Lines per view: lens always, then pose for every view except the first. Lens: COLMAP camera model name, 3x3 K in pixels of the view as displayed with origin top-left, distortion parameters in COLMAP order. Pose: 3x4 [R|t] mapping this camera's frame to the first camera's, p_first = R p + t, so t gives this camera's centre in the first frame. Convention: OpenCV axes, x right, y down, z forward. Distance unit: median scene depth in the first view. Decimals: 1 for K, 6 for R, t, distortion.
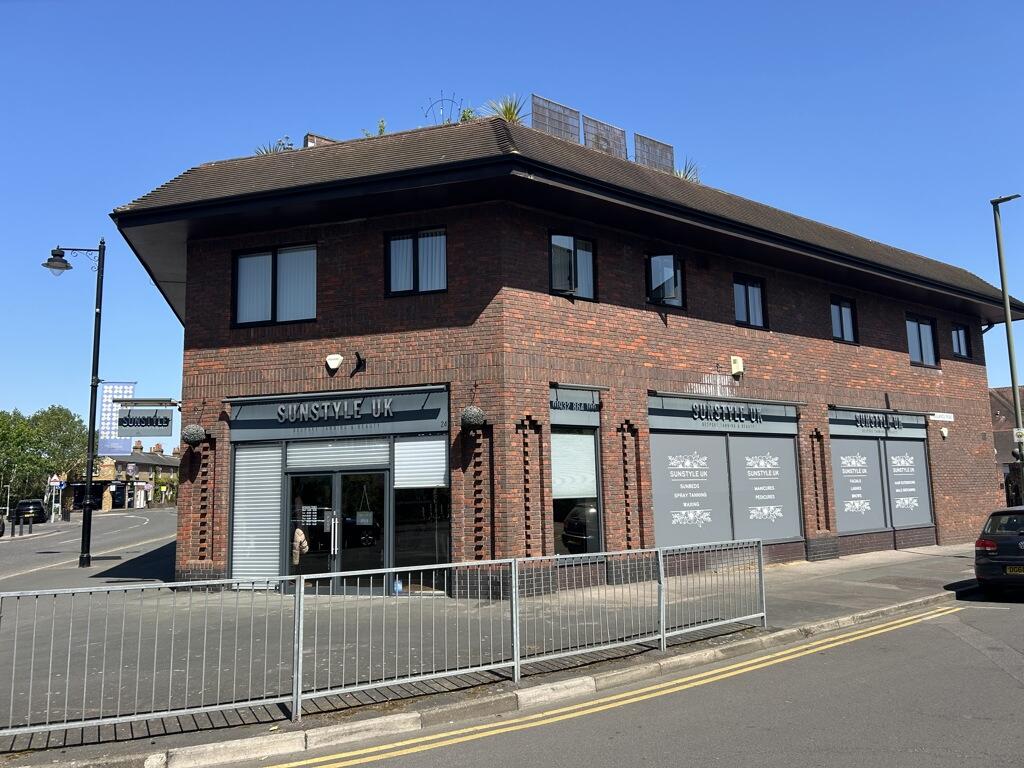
lens RADIAL K [[770.7, 0, 512.3], [0, 770.7, 385.1], [0, 0, 1]] dist [0.002240, -0.002488]
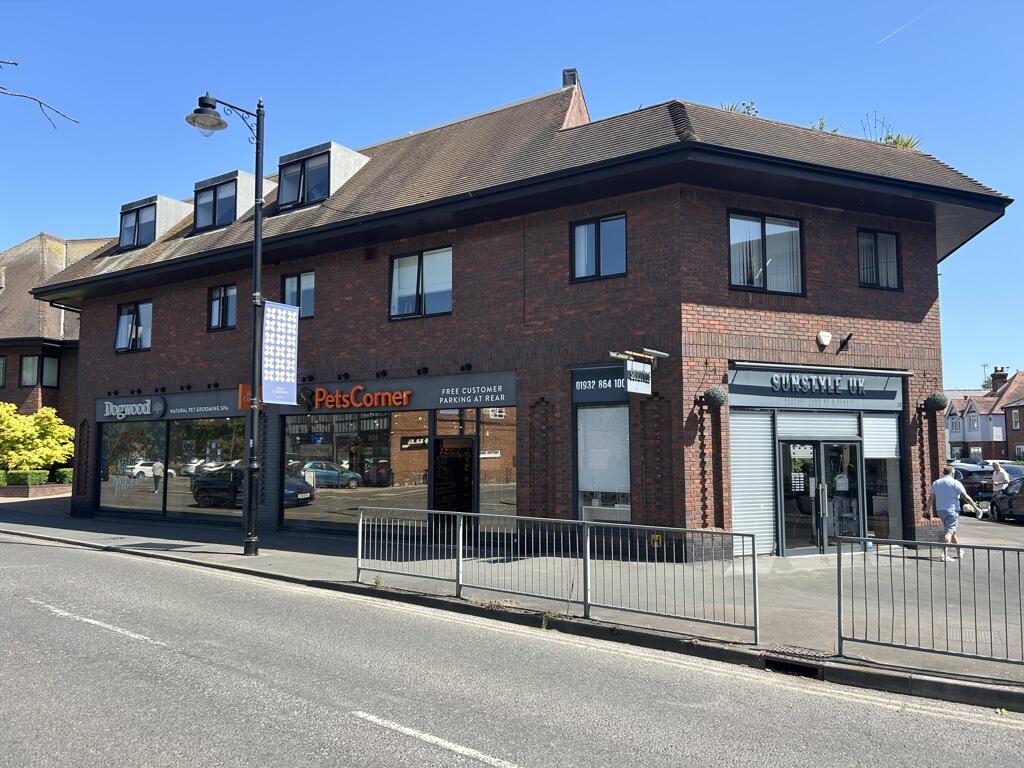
lens RADIAL K [[815.8, 0, 512.1], [0, 815.8, 382.6], [0, 0, 1]] dist [0.027949, 0.001132]
pose [[0.773602, 0.084036, 0.628074, -1.258996], [-0.101932, 0.994763, -0.007549, 0.082075], [-0.625419, -0.058181, 0.778117, 0.383255]]
